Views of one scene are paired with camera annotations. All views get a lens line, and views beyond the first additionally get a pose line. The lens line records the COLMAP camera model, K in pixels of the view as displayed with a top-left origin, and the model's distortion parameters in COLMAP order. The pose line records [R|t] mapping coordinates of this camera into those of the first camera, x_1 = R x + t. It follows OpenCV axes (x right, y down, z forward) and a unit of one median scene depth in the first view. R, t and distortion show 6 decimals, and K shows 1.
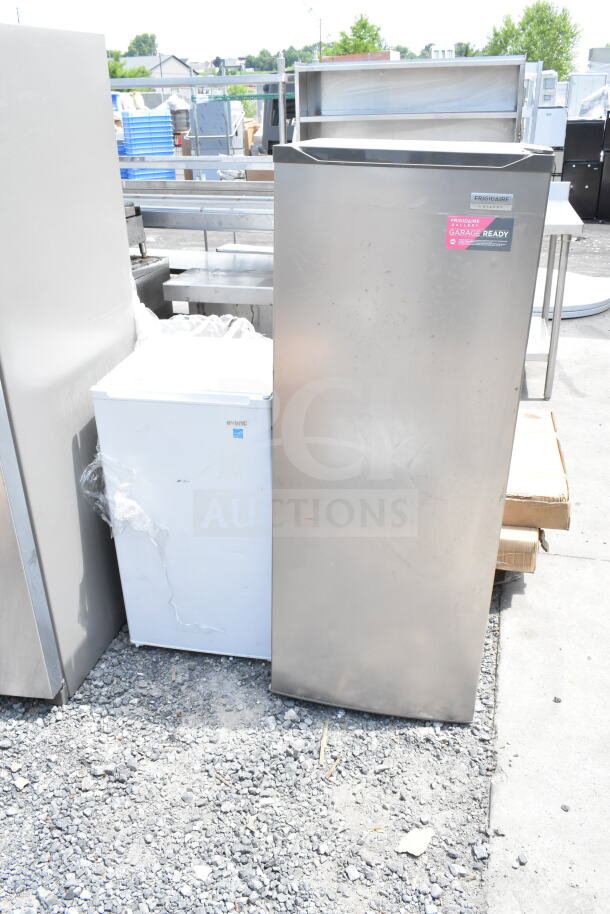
lens RADIAL K [[750.6, 0, 305.2], [0, 750.6, 457.1], [0, 0, 1]] dist [-0.010156, 0.009817]
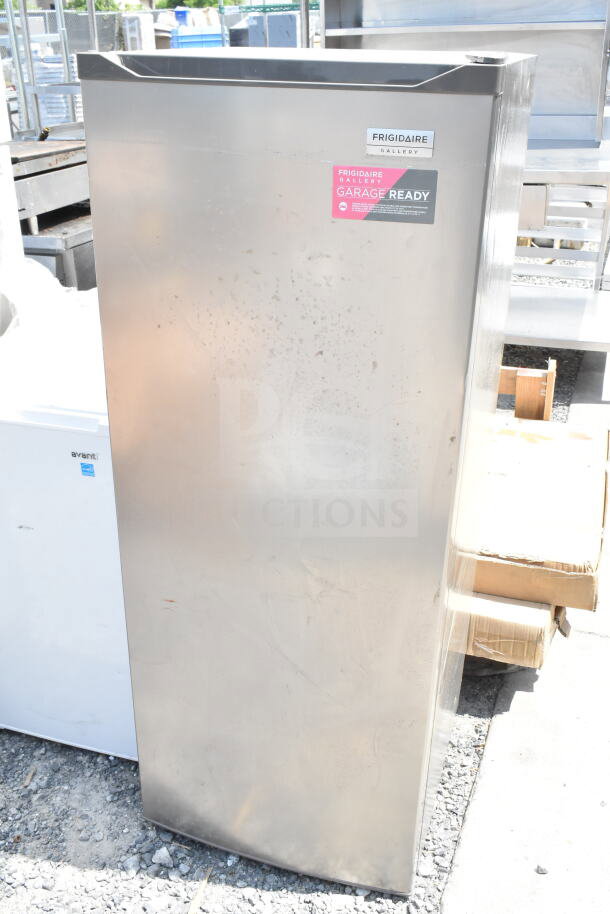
lens RADIAL K [[855.9, 0, 302.9], [0, 855.9, 459.0], [0, 0, 1]] dist [-0.012664, 0.000000]
pose [[0.993362, 0.048201, -0.104448, 0.182802], [-0.044723, 0.998372, 0.035388, -0.074035], [0.105984, -0.030482, 0.993901, 0.206400]]
